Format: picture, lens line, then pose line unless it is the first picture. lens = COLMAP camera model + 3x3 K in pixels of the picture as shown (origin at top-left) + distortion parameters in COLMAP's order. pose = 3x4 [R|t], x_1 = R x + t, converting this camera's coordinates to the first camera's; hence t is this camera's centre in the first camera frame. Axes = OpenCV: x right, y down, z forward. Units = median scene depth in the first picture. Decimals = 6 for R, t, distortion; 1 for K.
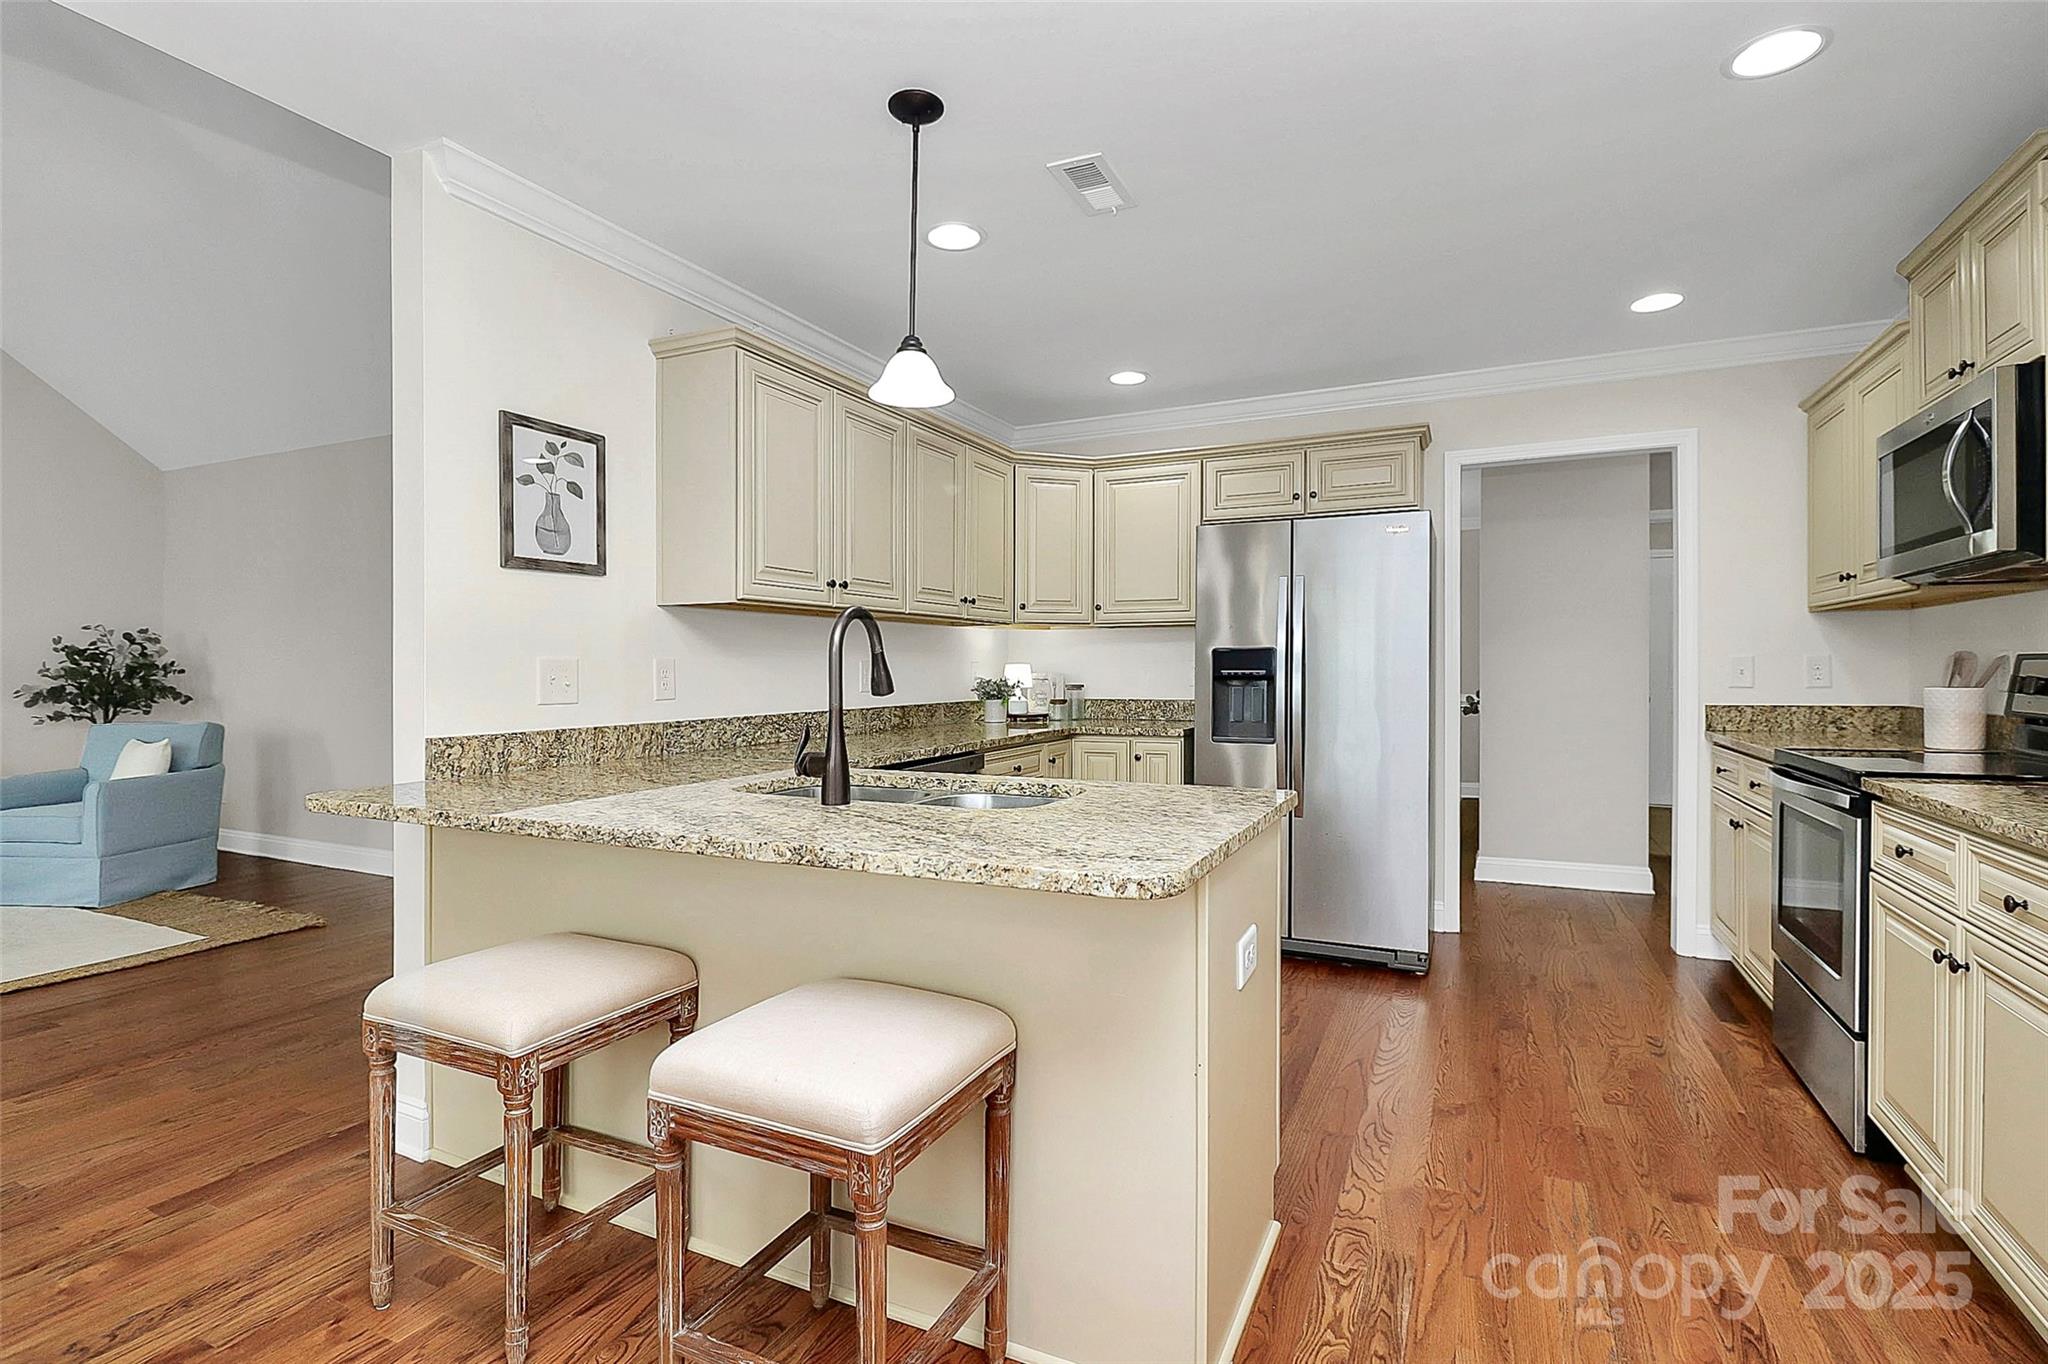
lens RADIAL K [[971.4, 0, 1007.4], [0, 971.4, 668.6], [0, 0, 1]] dist [-0.016933, -0.001329]
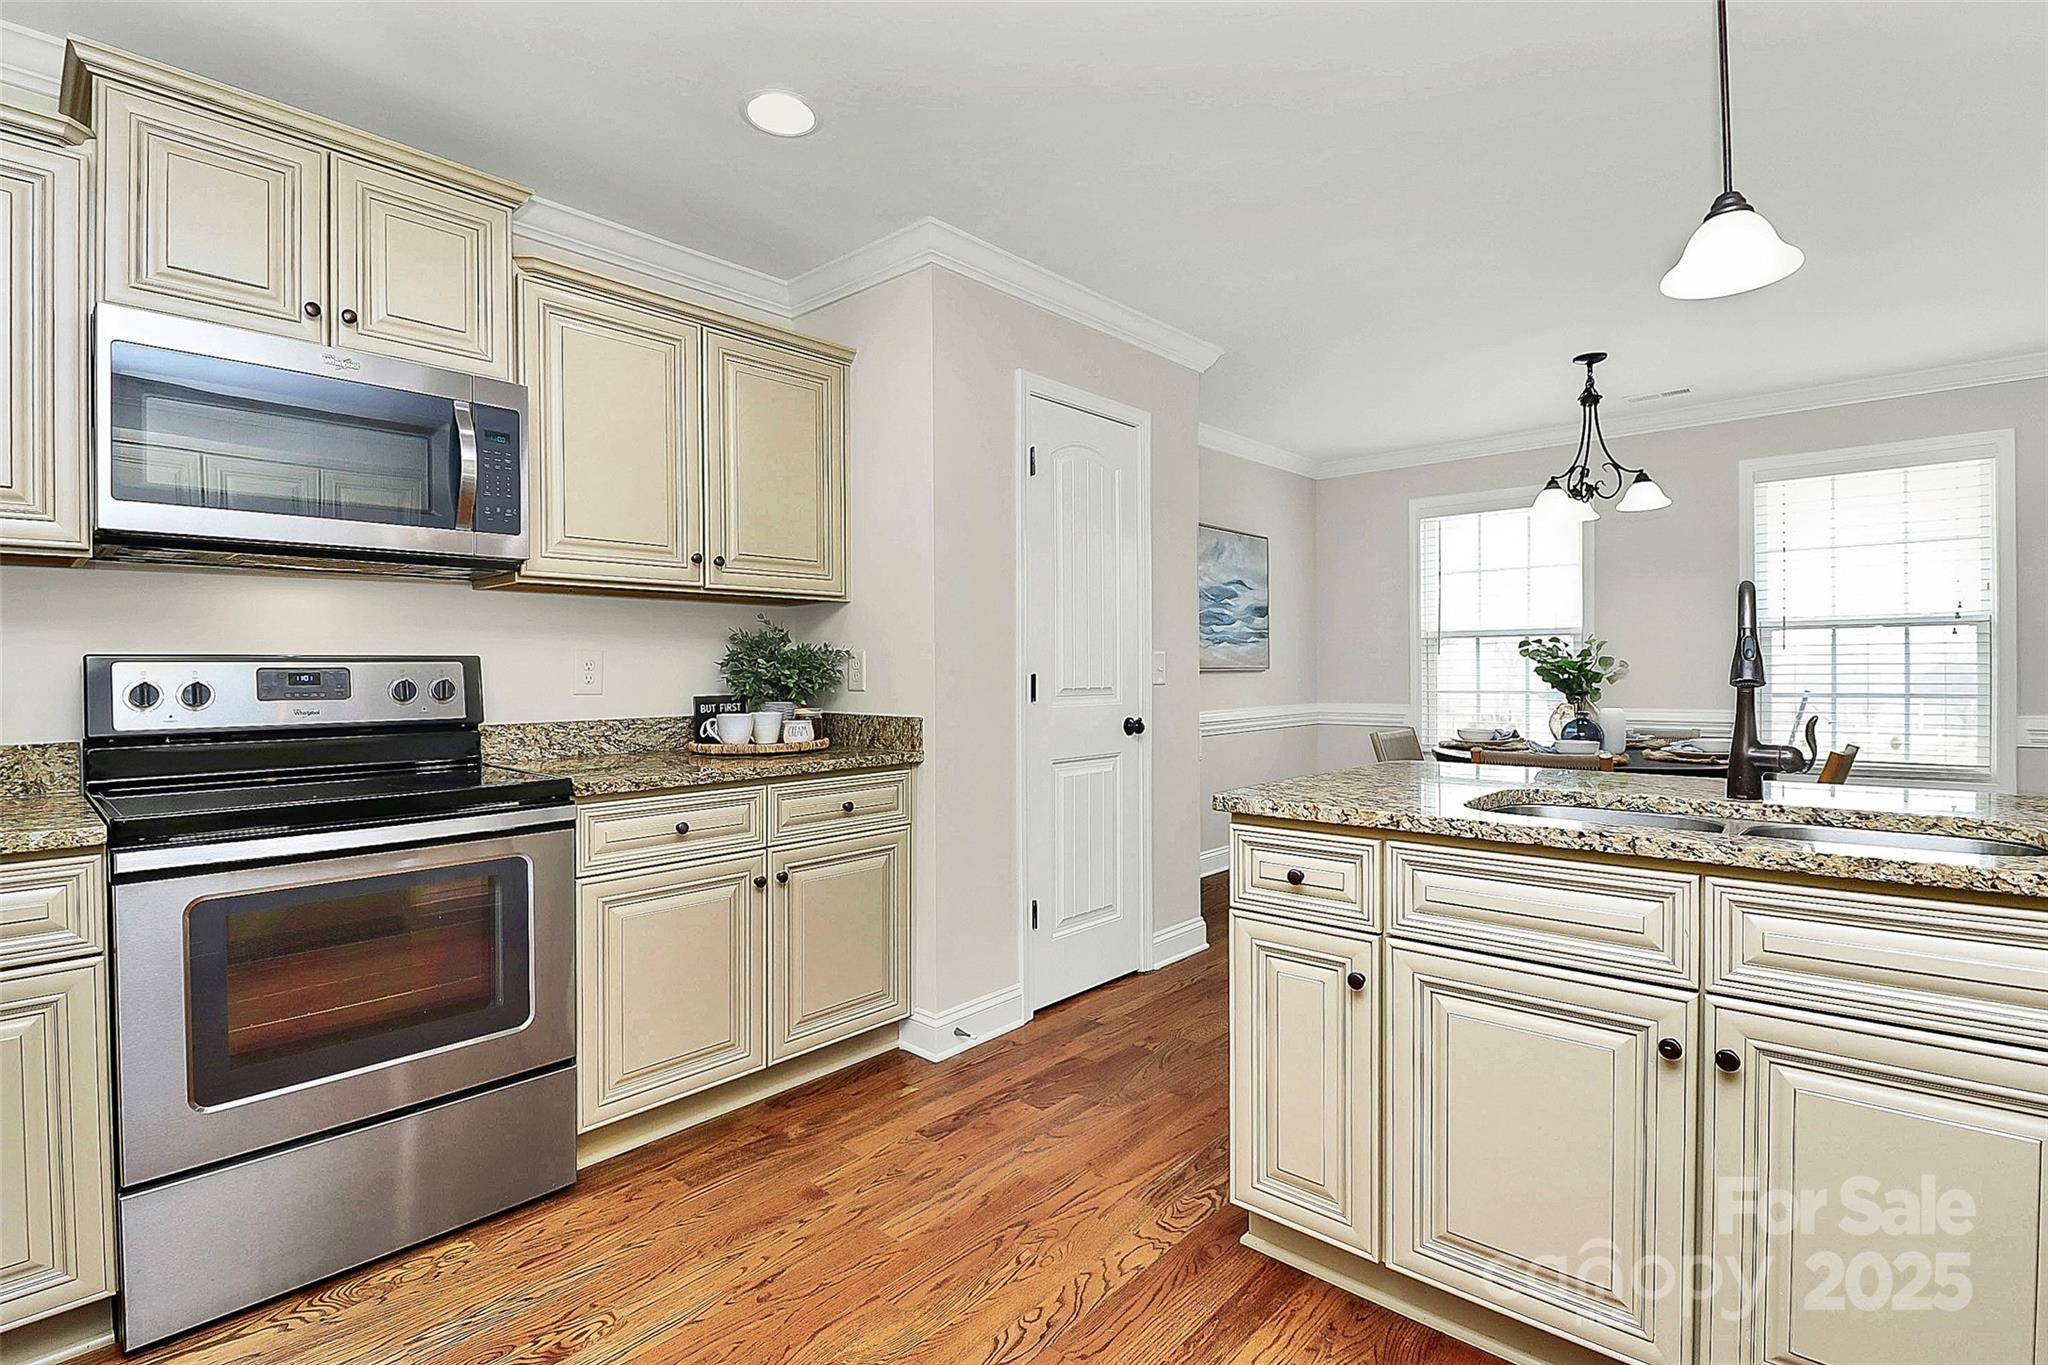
lens RADIAL K [[949.2, 0, 1024.0], [0, 949.2, 682.5], [0, 0, 1]] dist [-0.003457, -0.016325]
pose [[-0.959377, 0.009767, 0.281959, 0.115285], [0.014134, 0.999810, 0.013458, 0.004259], [-0.281774, 0.016896, -0.959332, 1.029162]]
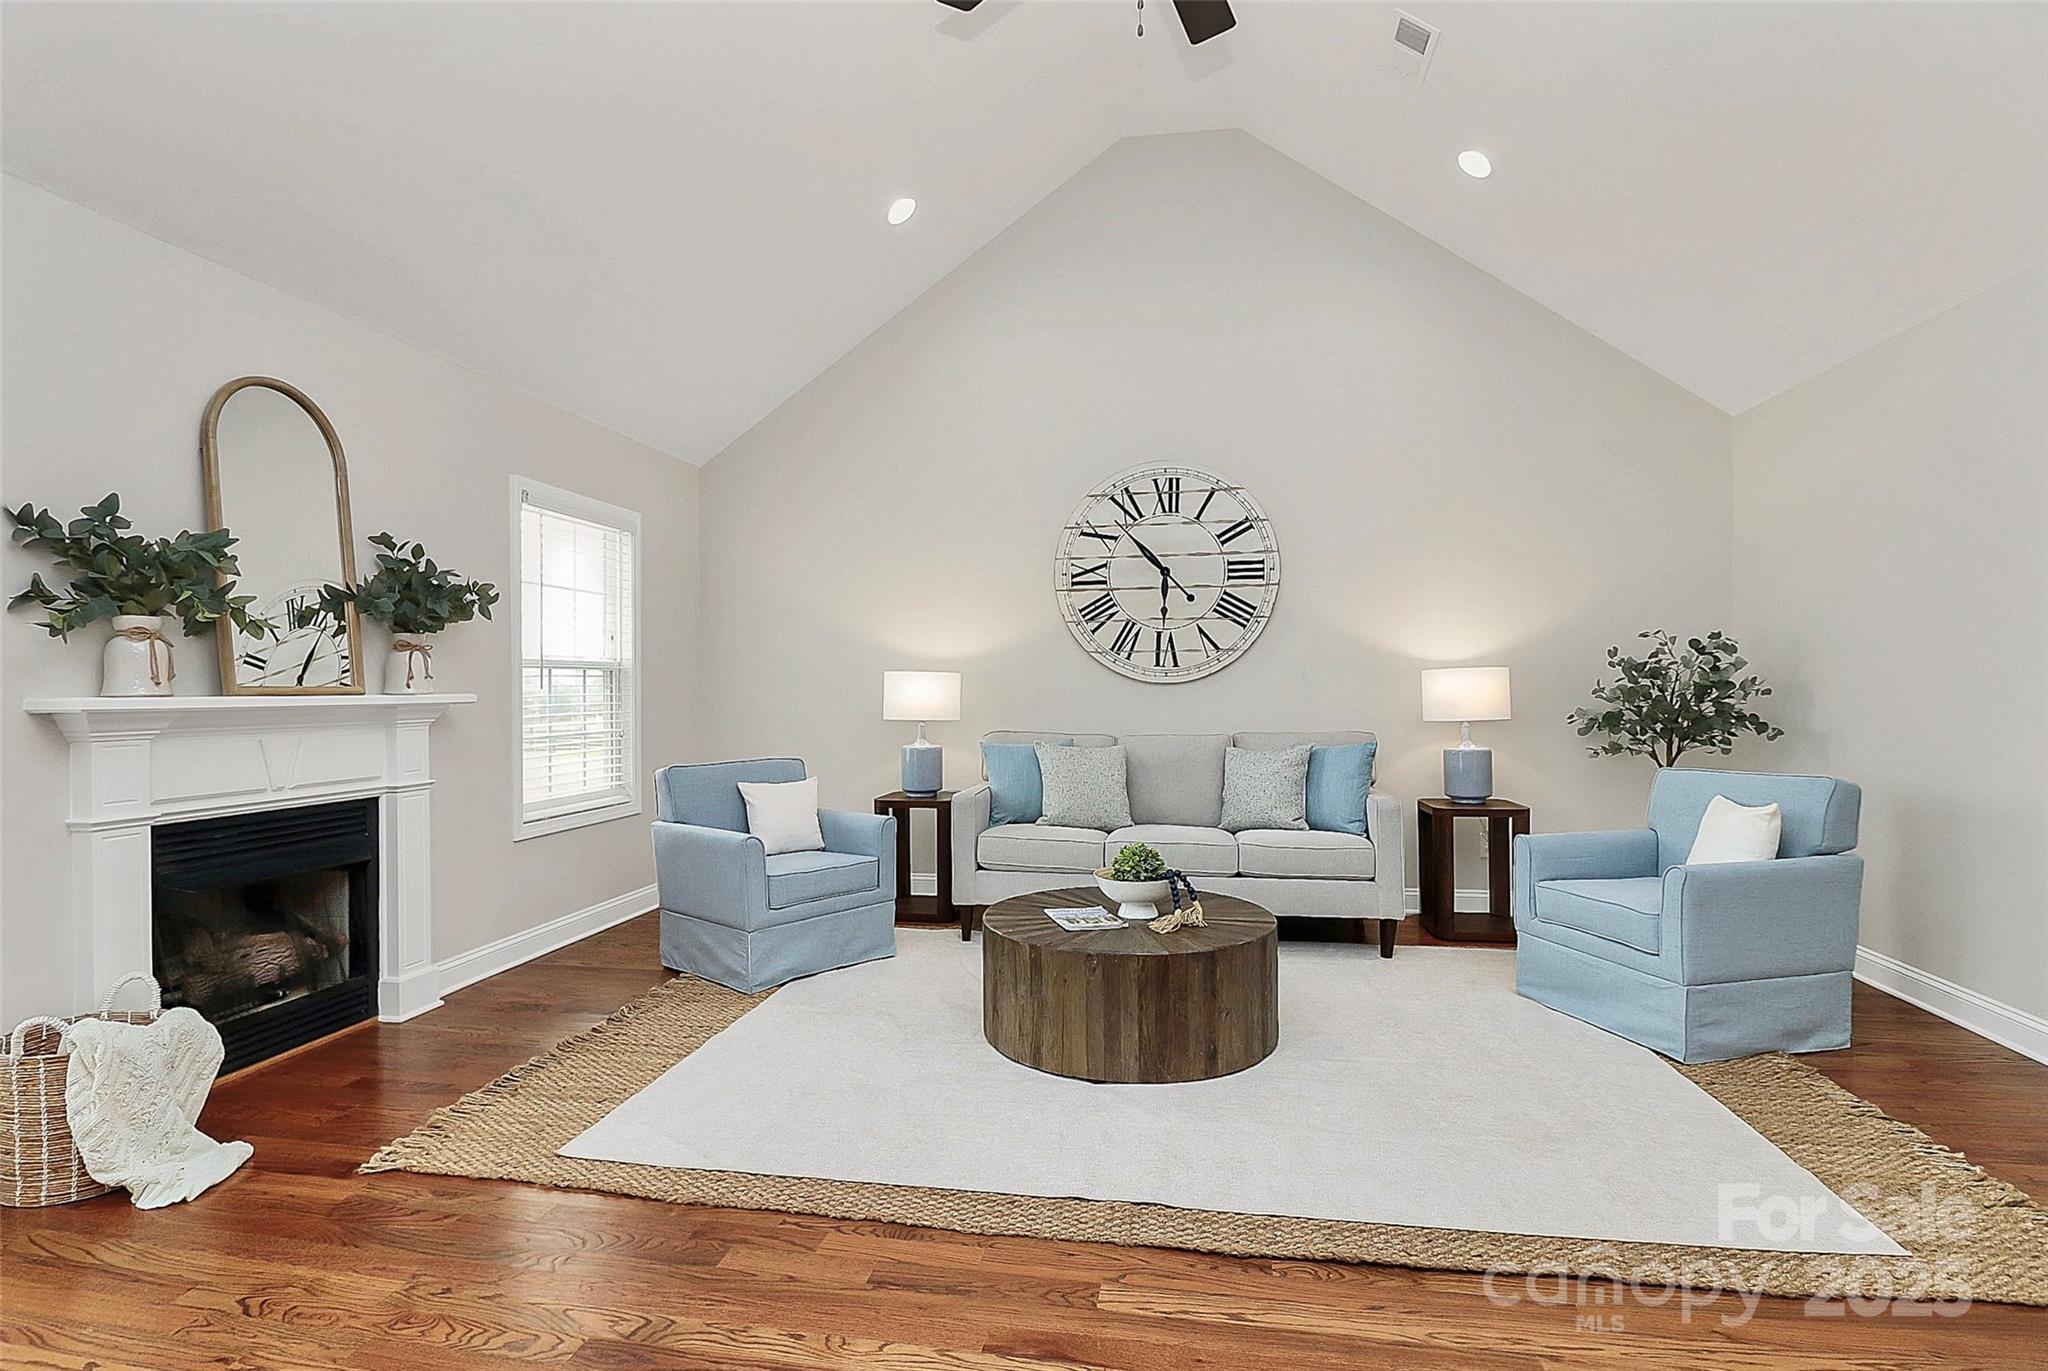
lens RADIAL K [[1000.3, 0, 1019.1], [0, 1000.3, 685.5], [0, 0, 1]] dist [-0.012933, -0.000517]
pose [[0.268599, -0.002744, -0.963248, -0.522927], [0.006202, 0.999980, -0.001120, -0.006861], [0.963232, -0.005673, 0.268611, 0.477019]]
